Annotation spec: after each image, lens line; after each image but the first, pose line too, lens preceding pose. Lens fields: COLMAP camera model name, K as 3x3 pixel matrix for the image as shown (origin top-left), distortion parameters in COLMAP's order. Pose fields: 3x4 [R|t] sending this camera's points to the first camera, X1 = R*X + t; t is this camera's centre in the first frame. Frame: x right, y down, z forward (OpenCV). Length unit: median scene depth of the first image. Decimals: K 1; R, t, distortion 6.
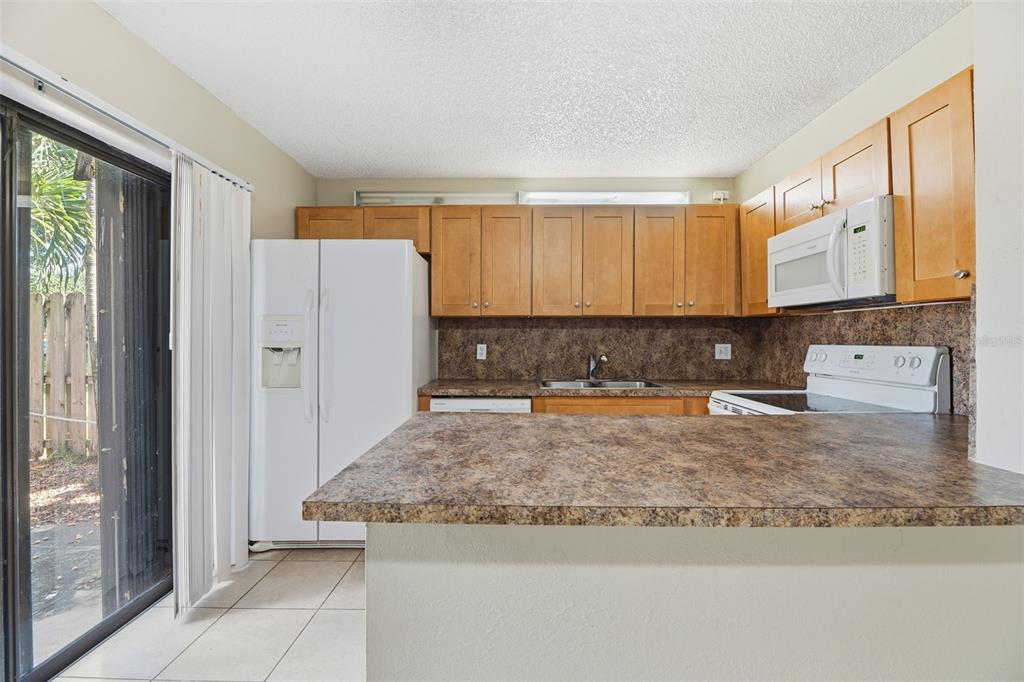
lens RADIAL K [[416.6, 0, 515.1], [0, 416.6, 337.8], [0, 0, 1]] dist [-0.002089, -0.000742]
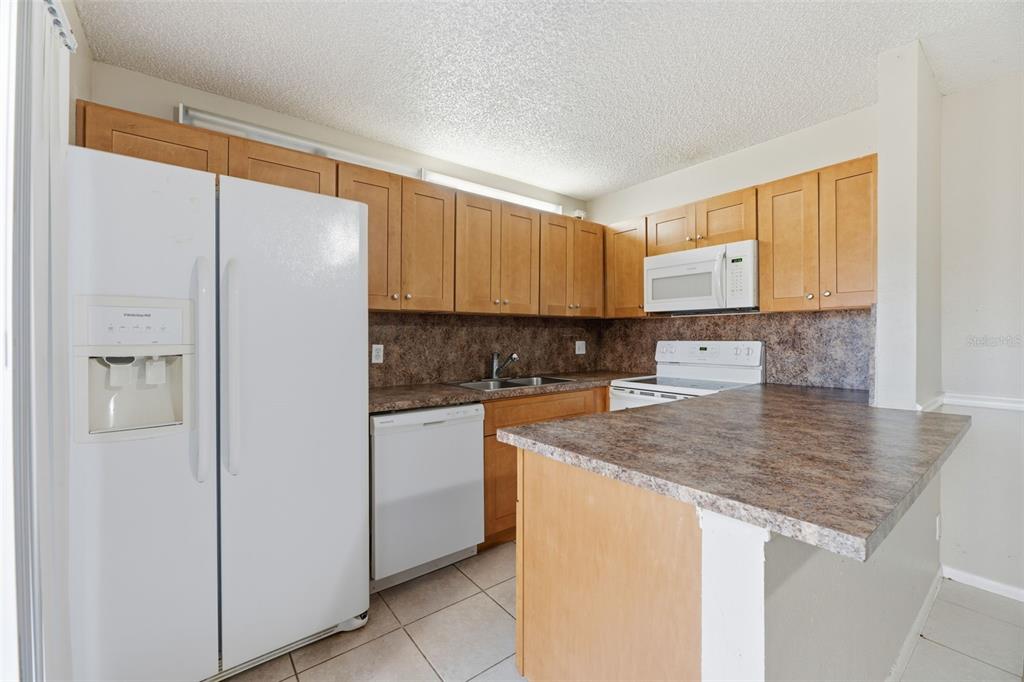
lens RADIAL K [[416.6, 0, 509.1], [0, 416.6, 340.2], [0, 0, 1]] dist [-0.002089, -0.000742]
pose [[0.781747, -0.009842, 0.623518, -0.484686], [0.003473, 0.999929, 0.011429, -0.001974], [-0.623586, -0.006769, 0.781726, 0.250037]]
